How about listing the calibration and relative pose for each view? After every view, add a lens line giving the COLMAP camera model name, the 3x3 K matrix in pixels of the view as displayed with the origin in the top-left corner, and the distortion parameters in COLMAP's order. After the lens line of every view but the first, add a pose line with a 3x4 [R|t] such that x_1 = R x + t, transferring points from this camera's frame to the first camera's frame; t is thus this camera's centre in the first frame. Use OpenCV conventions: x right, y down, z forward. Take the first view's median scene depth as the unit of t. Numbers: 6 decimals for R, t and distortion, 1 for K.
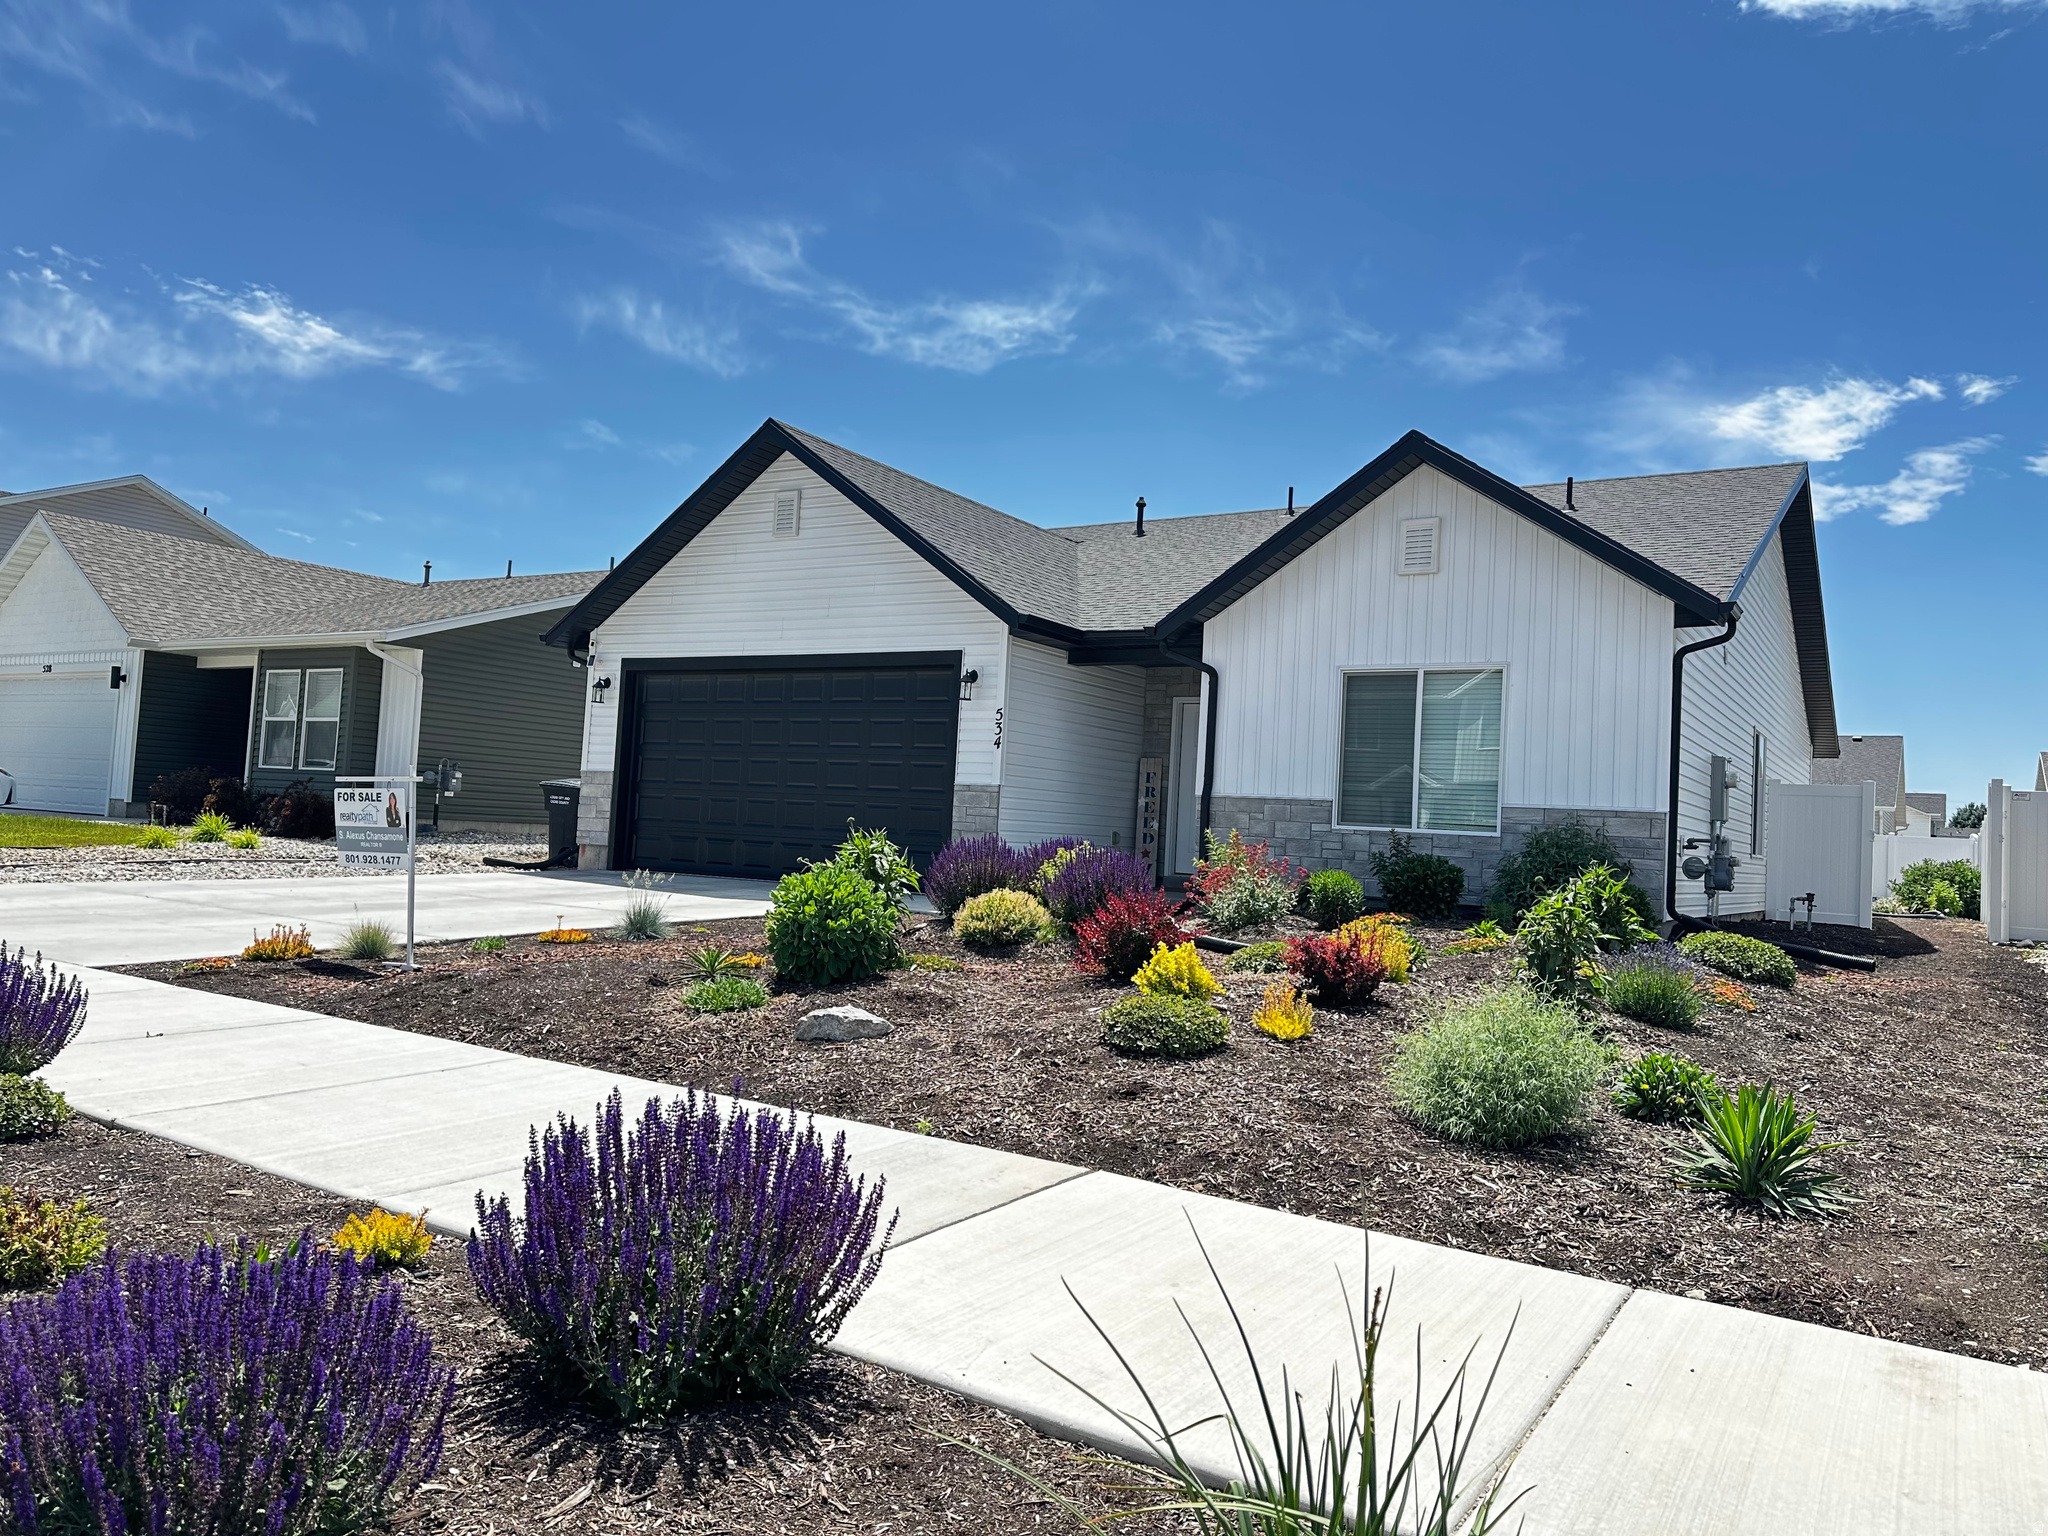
lens RADIAL K [[1426.4, 0, 1024.2], [0, 1426.4, 762.2], [0, 0, 1]] dist [0.047507, 0.000620]
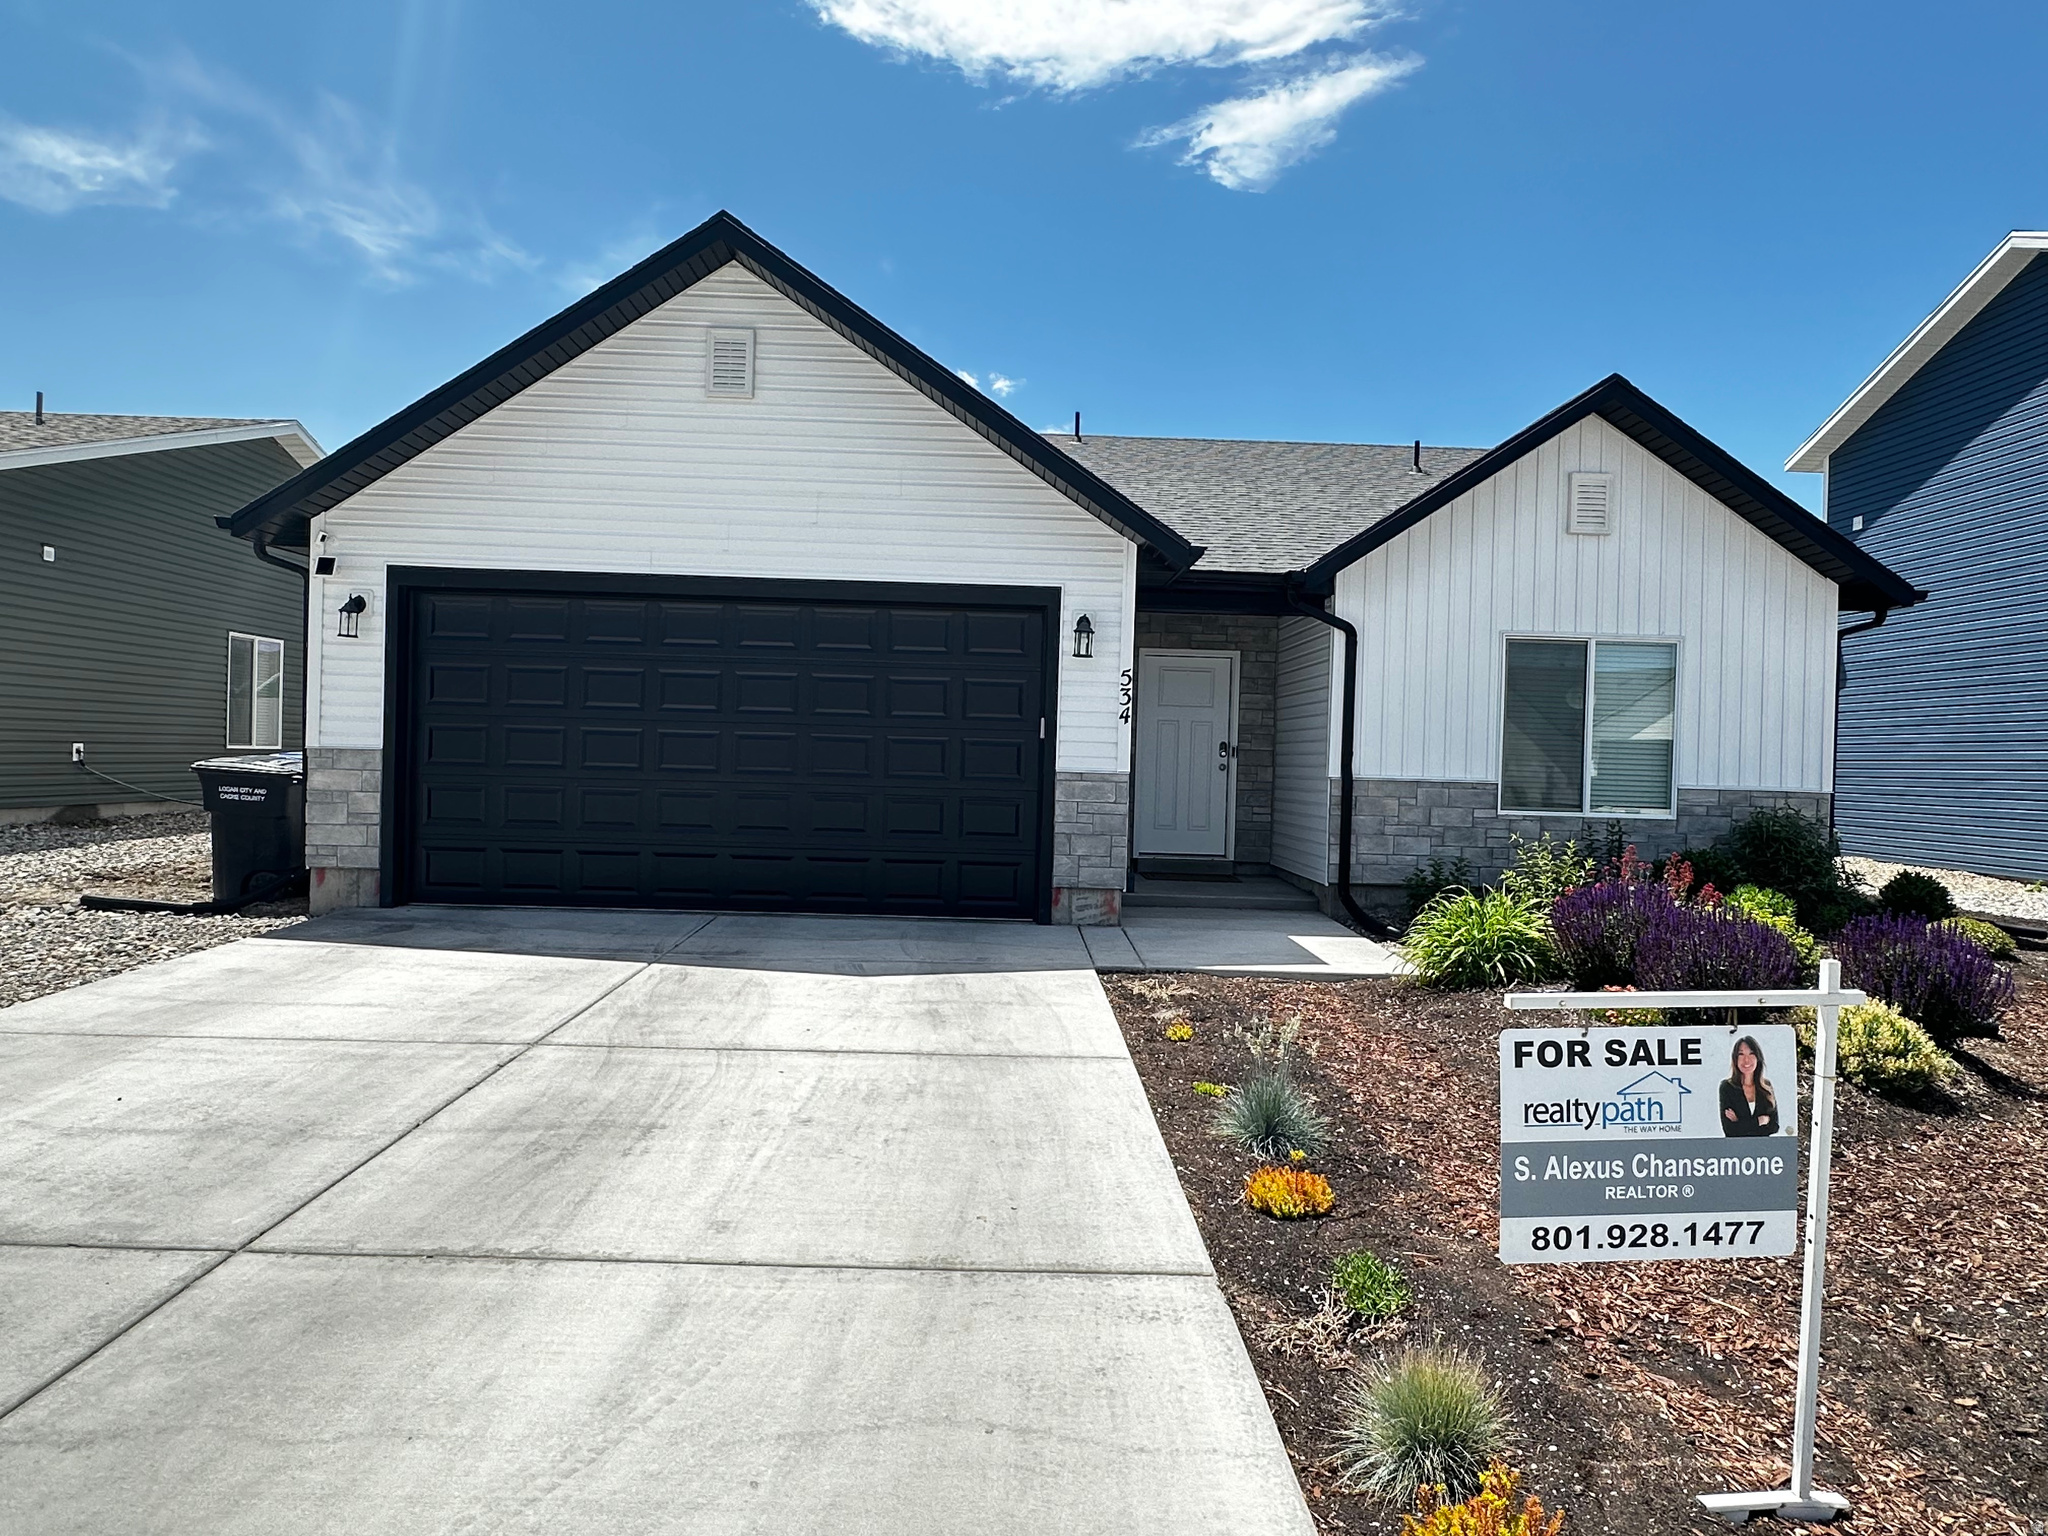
lens RADIAL K [[1245.8, 0, 1025.5], [0, 1245.8, 772.7], [0, 0, 1]] dist [-0.016180, -0.000371]
pose [[0.837497, -0.035140, 0.545311, -0.426472], [-0.010777, 0.996674, 0.080777, -0.036637], [-0.546336, -0.073527, 0.834332, 0.490676]]
